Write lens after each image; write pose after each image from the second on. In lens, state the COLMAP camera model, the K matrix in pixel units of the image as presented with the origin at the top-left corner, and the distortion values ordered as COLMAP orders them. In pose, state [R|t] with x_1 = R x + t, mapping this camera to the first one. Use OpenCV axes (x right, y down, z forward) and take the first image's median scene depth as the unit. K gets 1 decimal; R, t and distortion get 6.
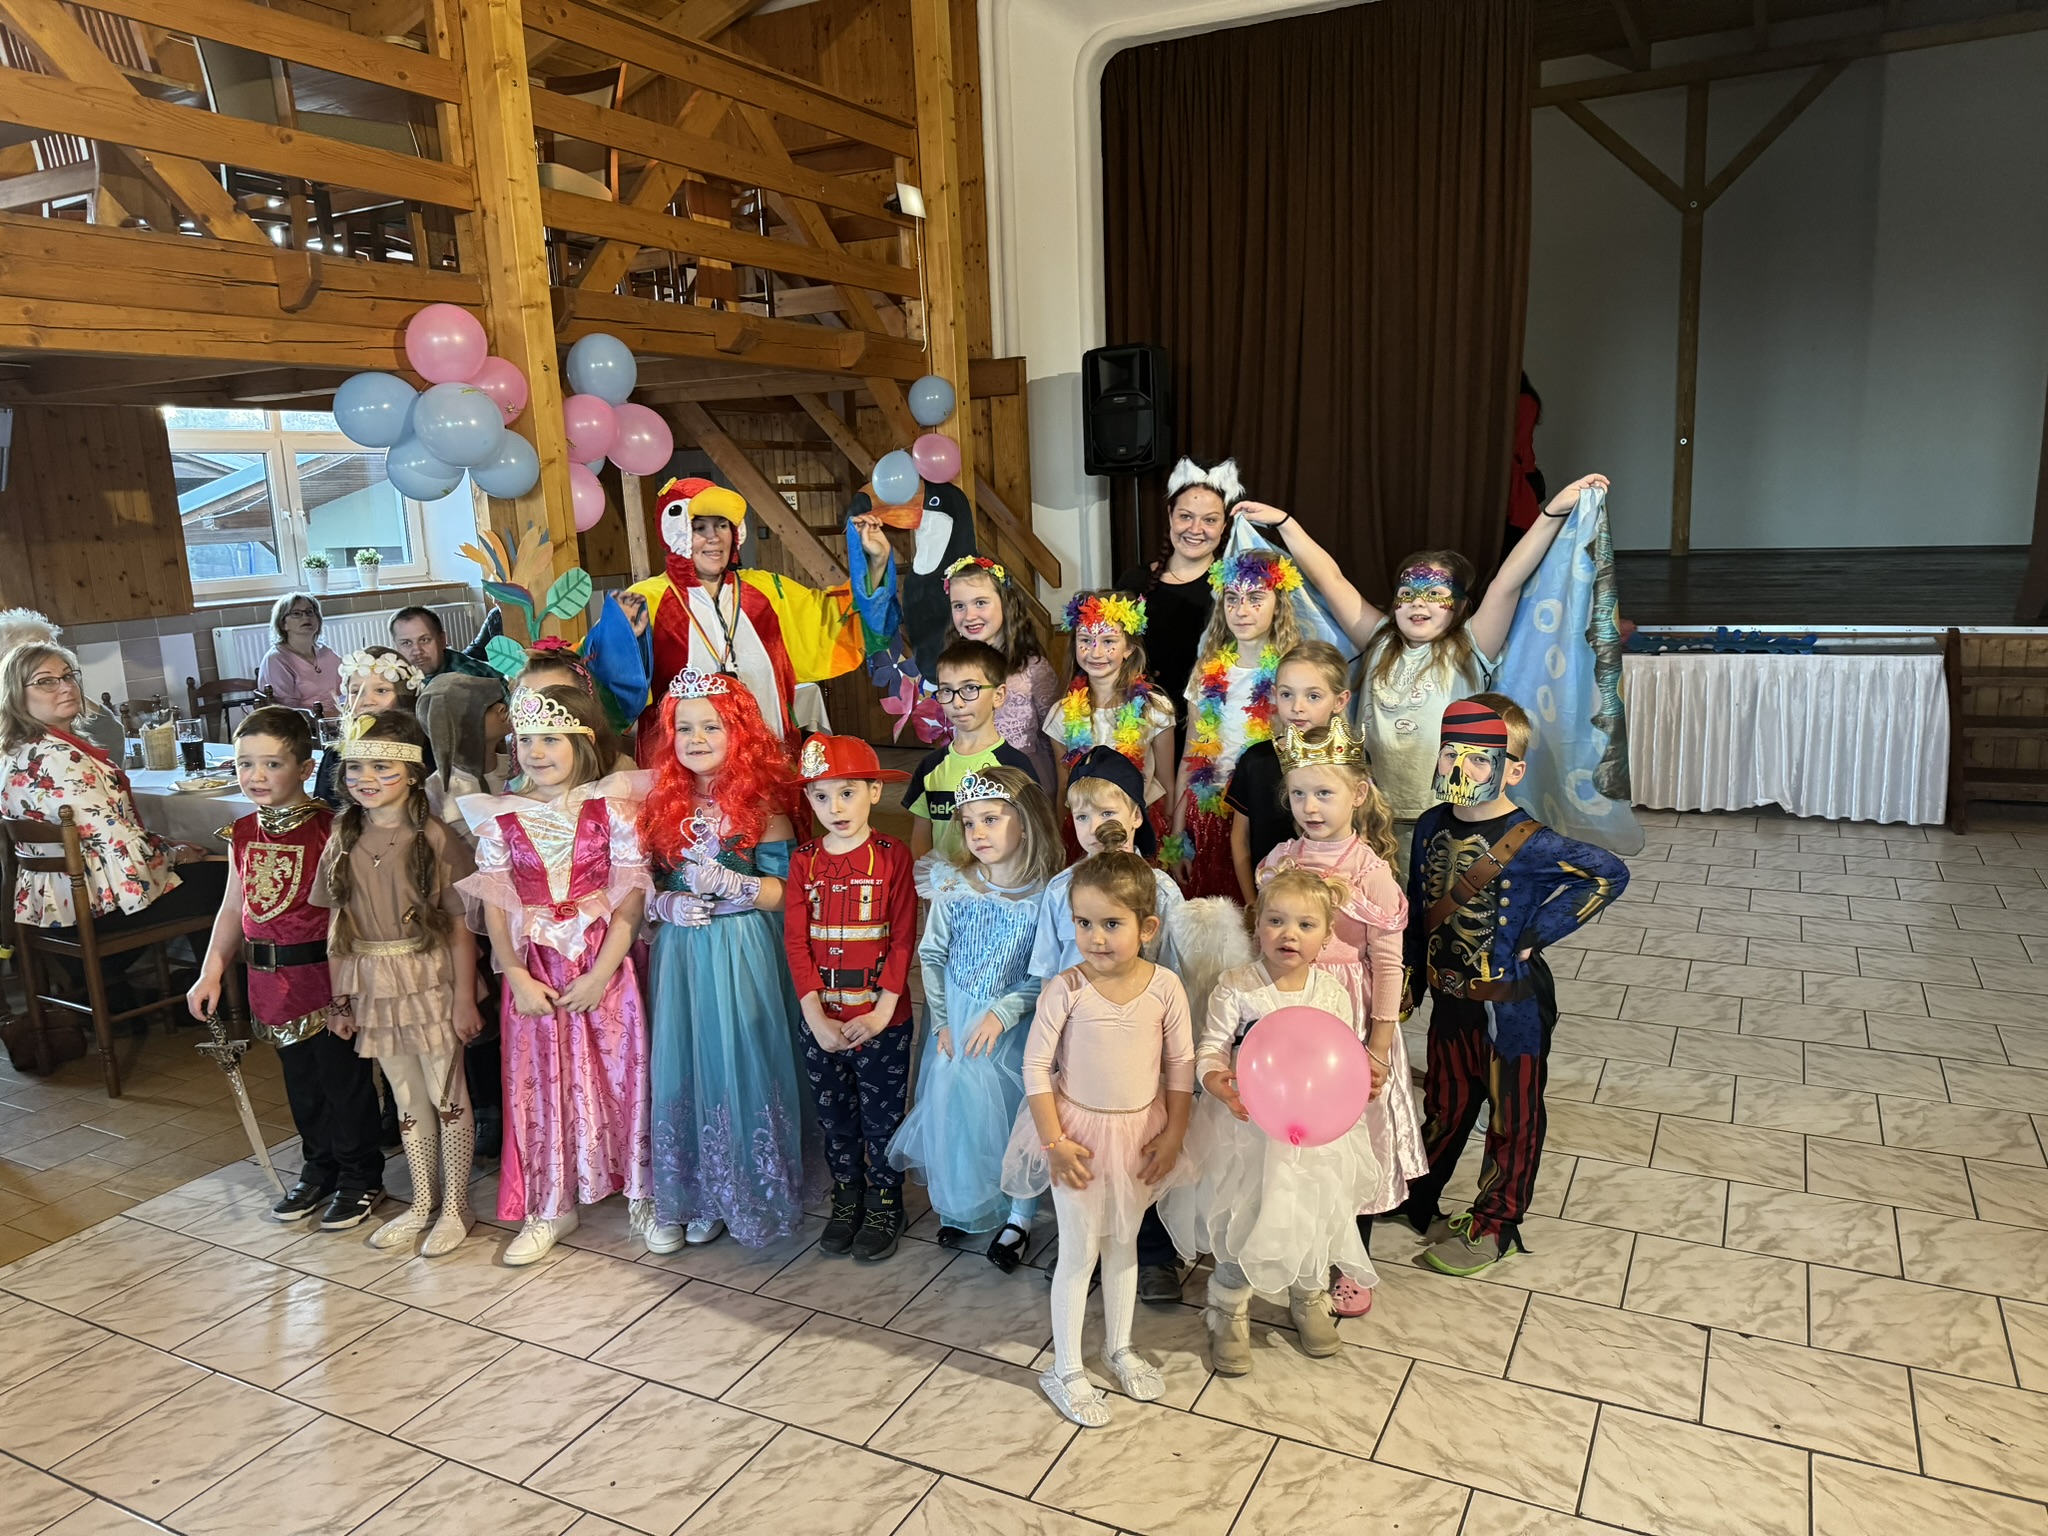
lens RADIAL K [[1426.1, 0, 1024.0], [0, 1426.1, 768.0], [0, 0, 1]] dist [0.103367, -0.154069]
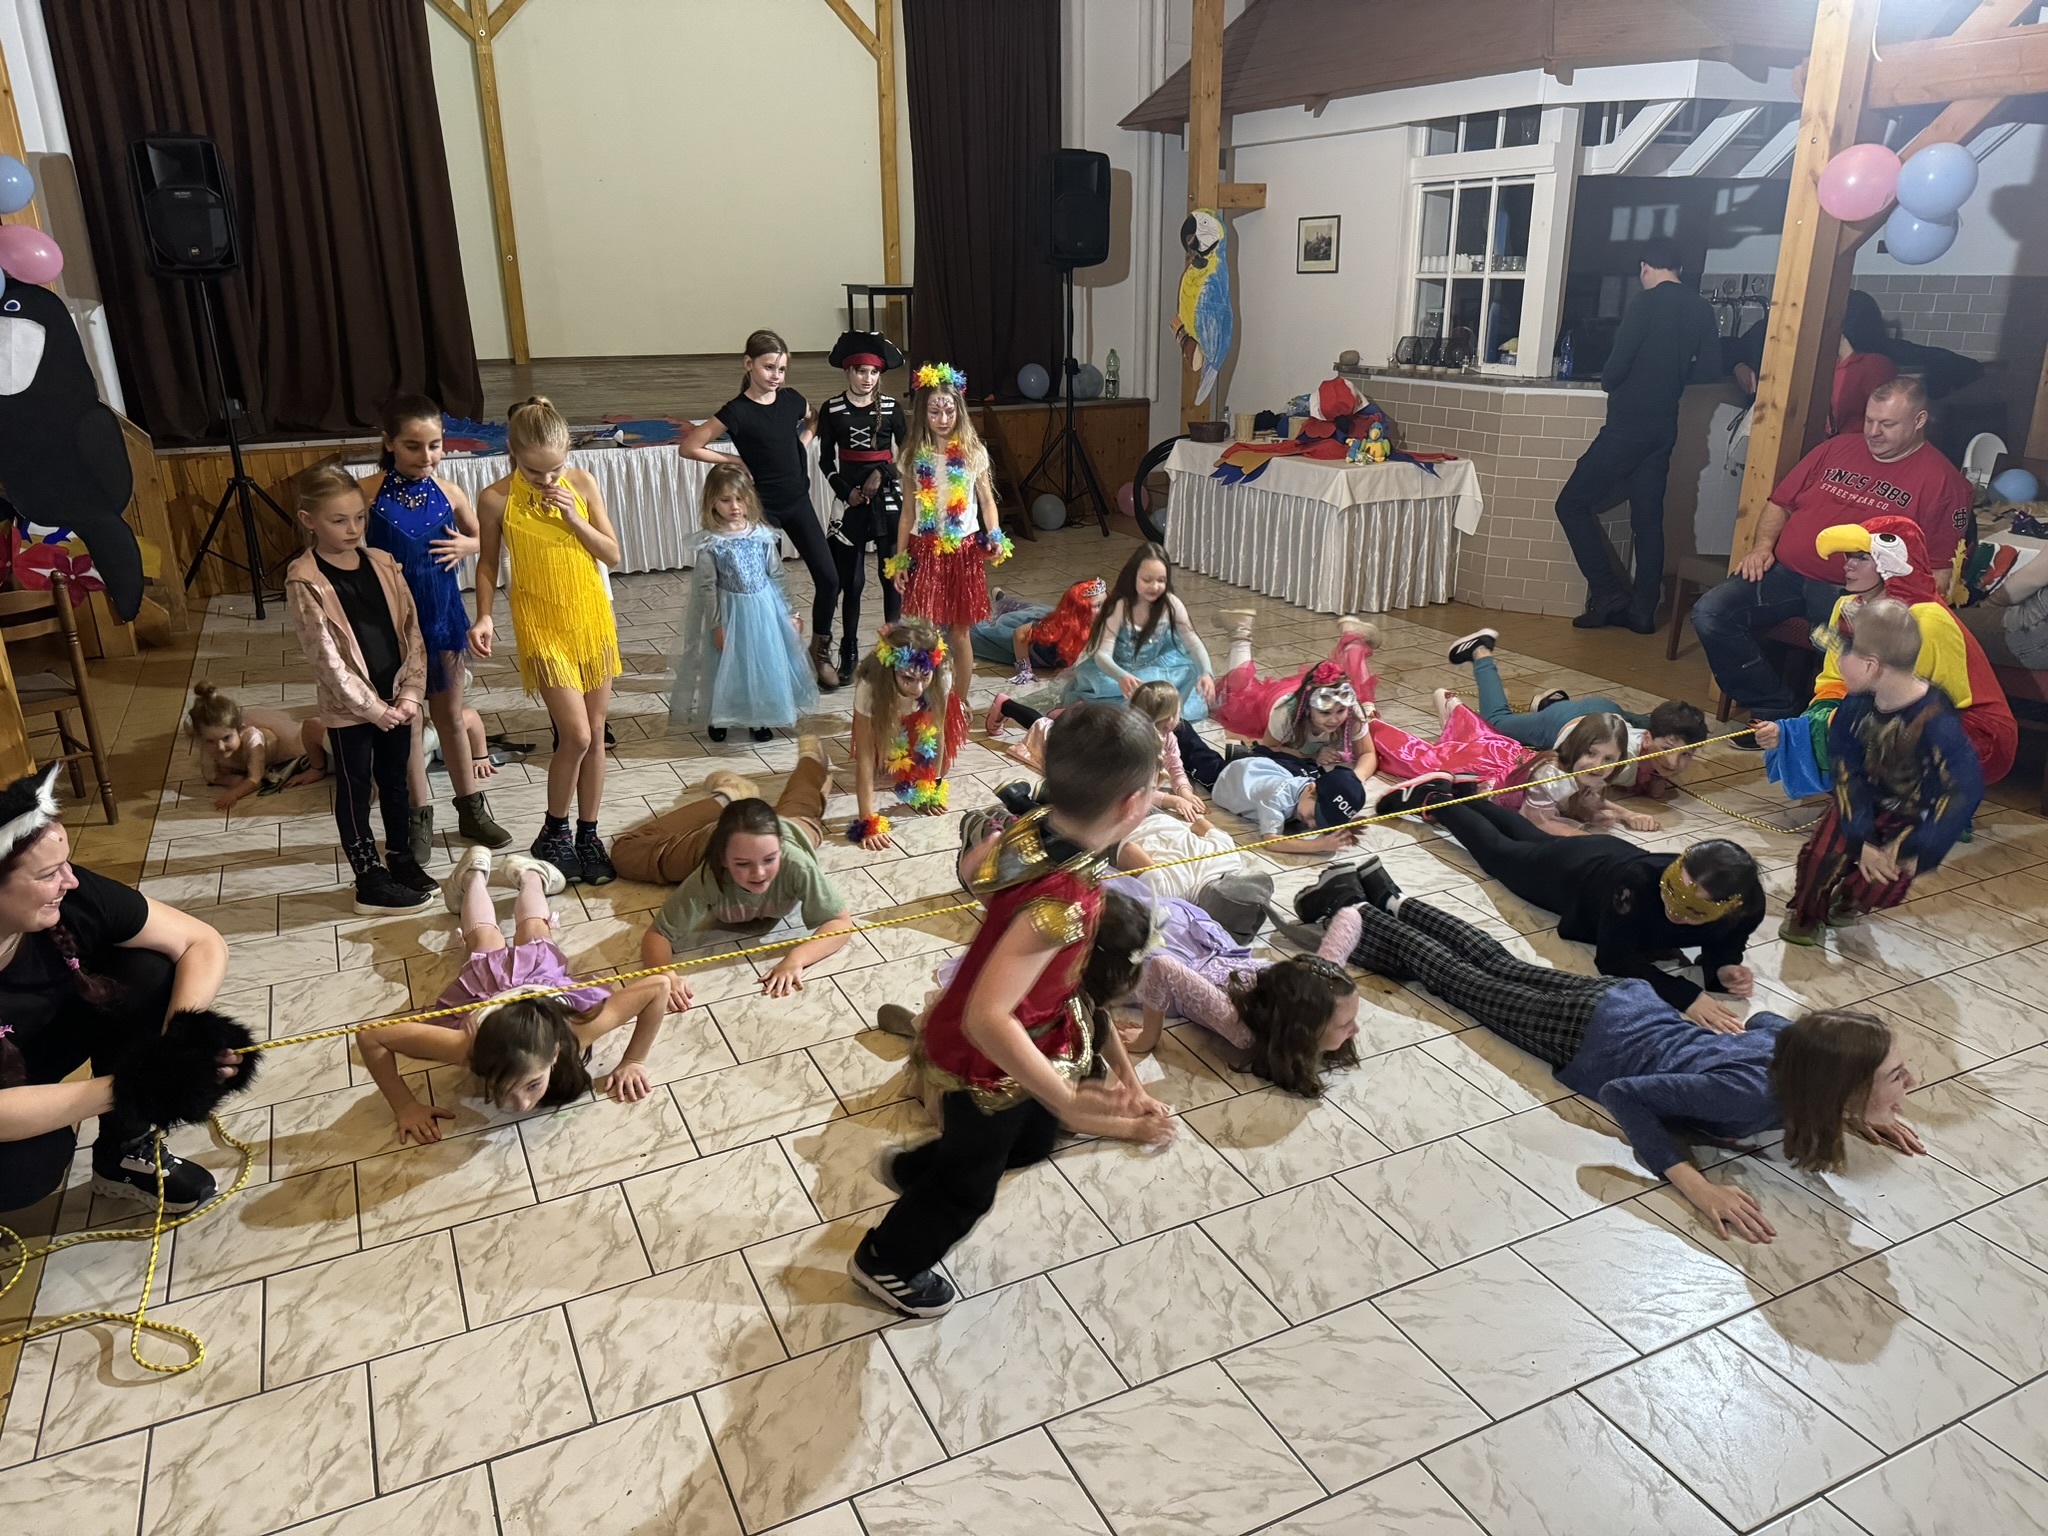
lens RADIAL K [[1435.6, 0, 1024.0], [0, 1435.6, 768.0], [0, 0, 1]] dist [-0.008403, -0.007365]
pose [[0.600120, -0.232165, 0.765477, -0.421414], [0.133455, 0.972601, 0.190359, -0.002824], [-0.788699, -0.012082, 0.614661, 0.014322]]
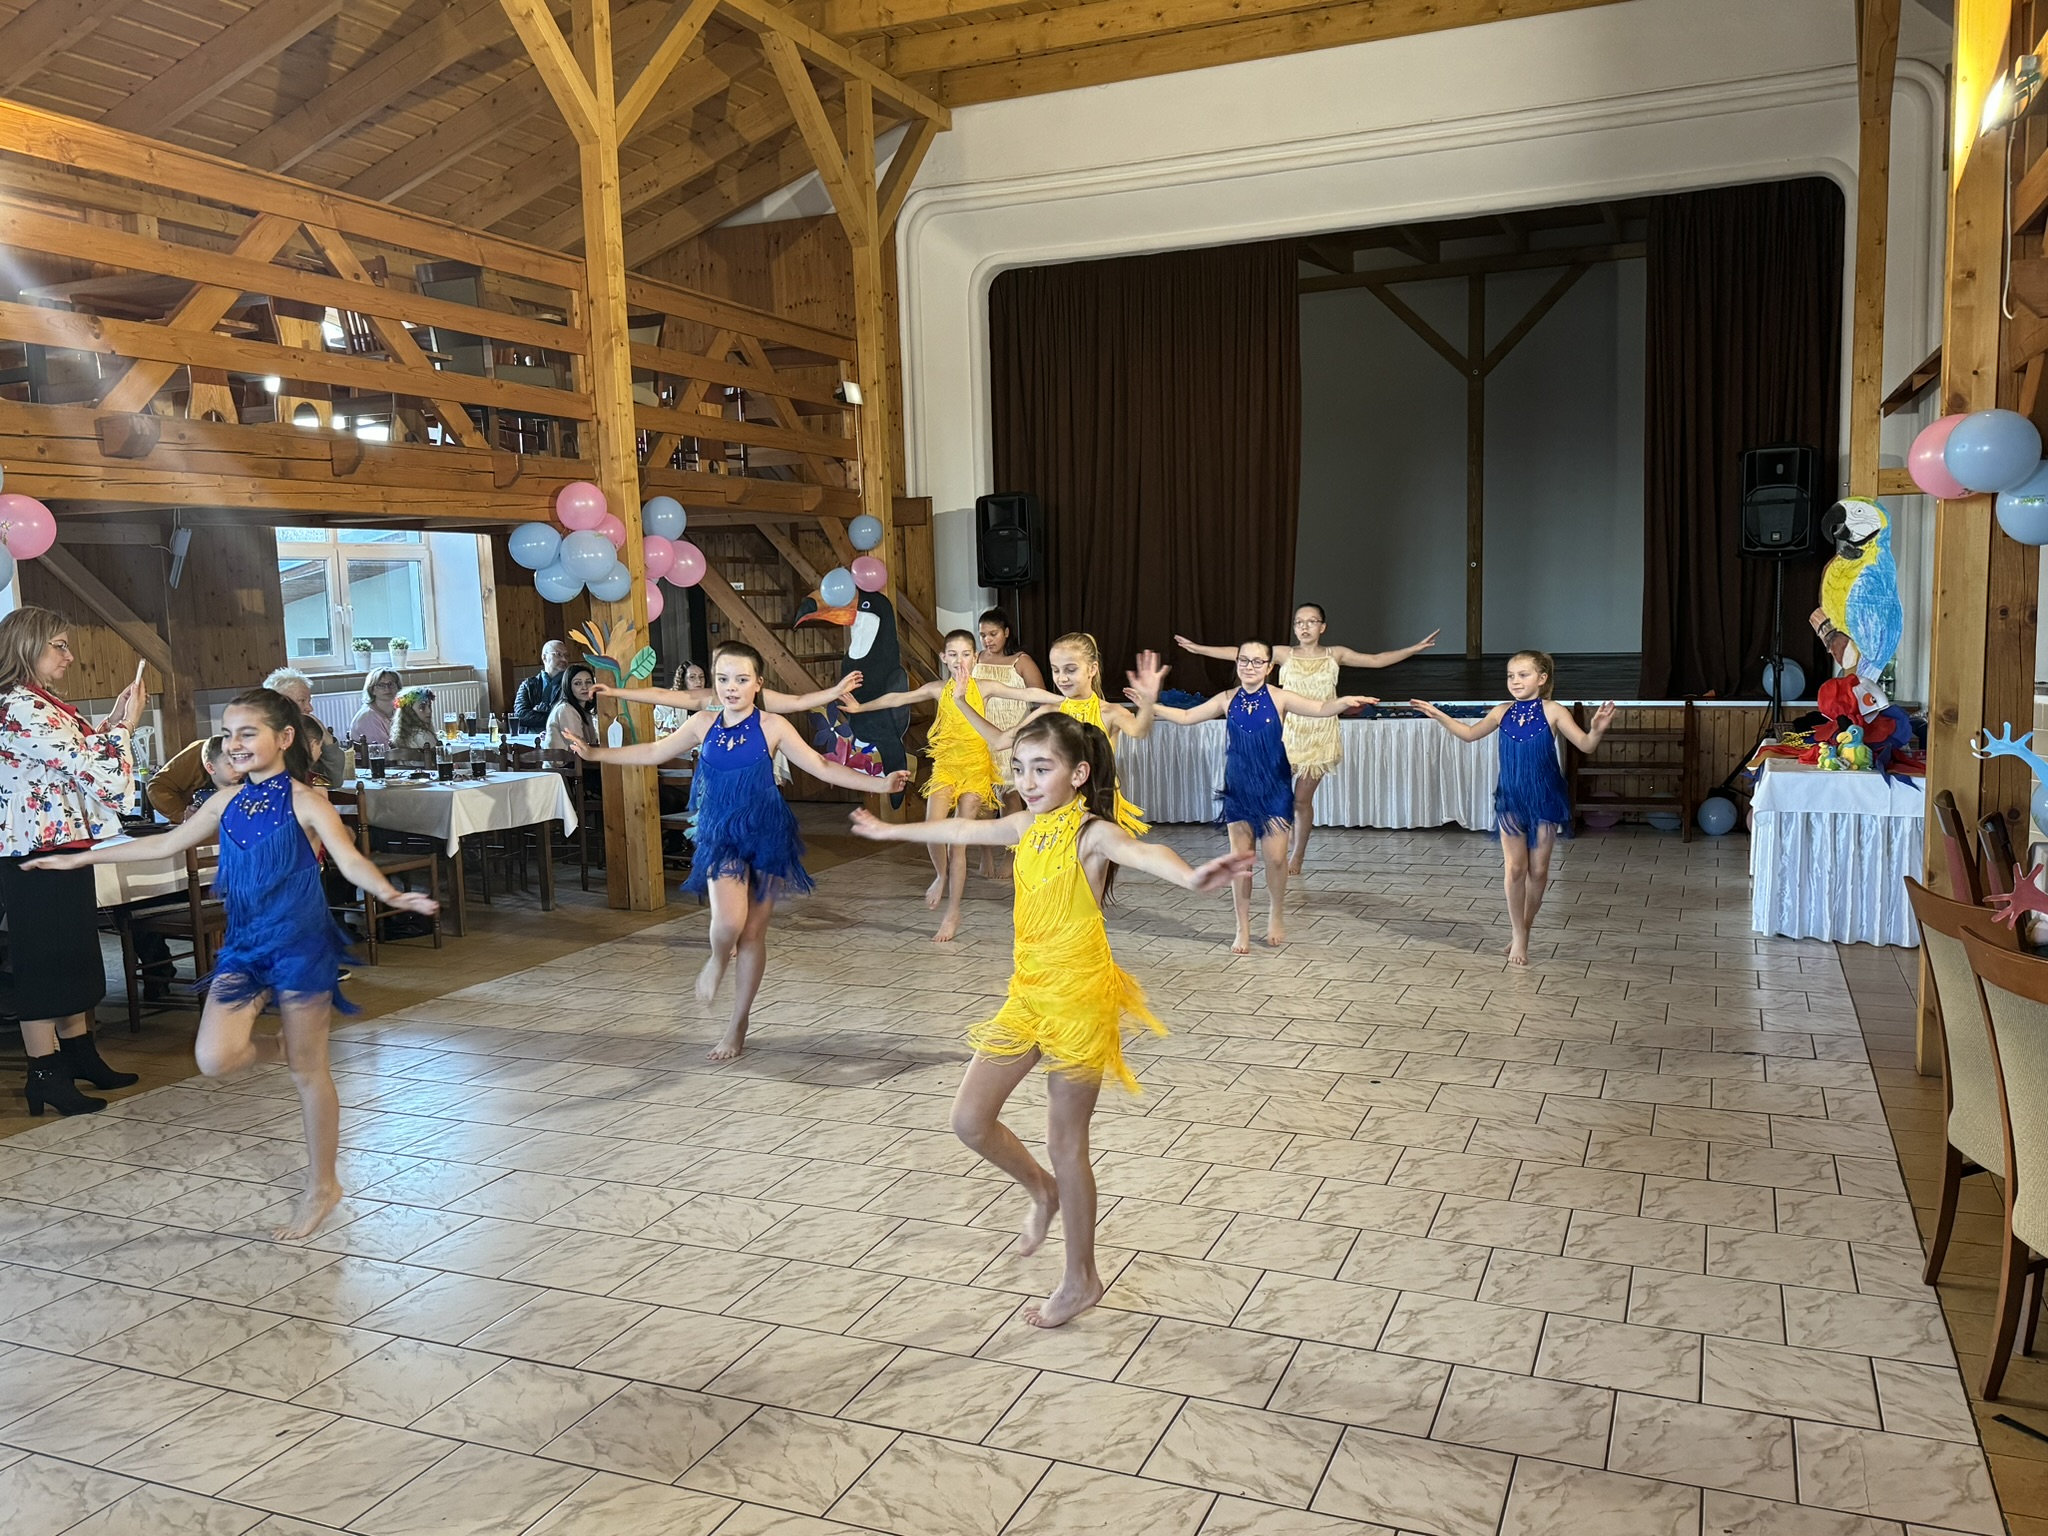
lens RADIAL K [[1618.6, 0, 1044.5], [0, 1618.6, 771.6], [0, 0, 1]] dist [0.099744, -0.000550]
pose [[0.996205, 0.004299, 0.086926, -0.027986], [0.002756, 0.996720, -0.080879, 0.094821], [-0.086989, 0.080812, 0.992926, -0.523699]]
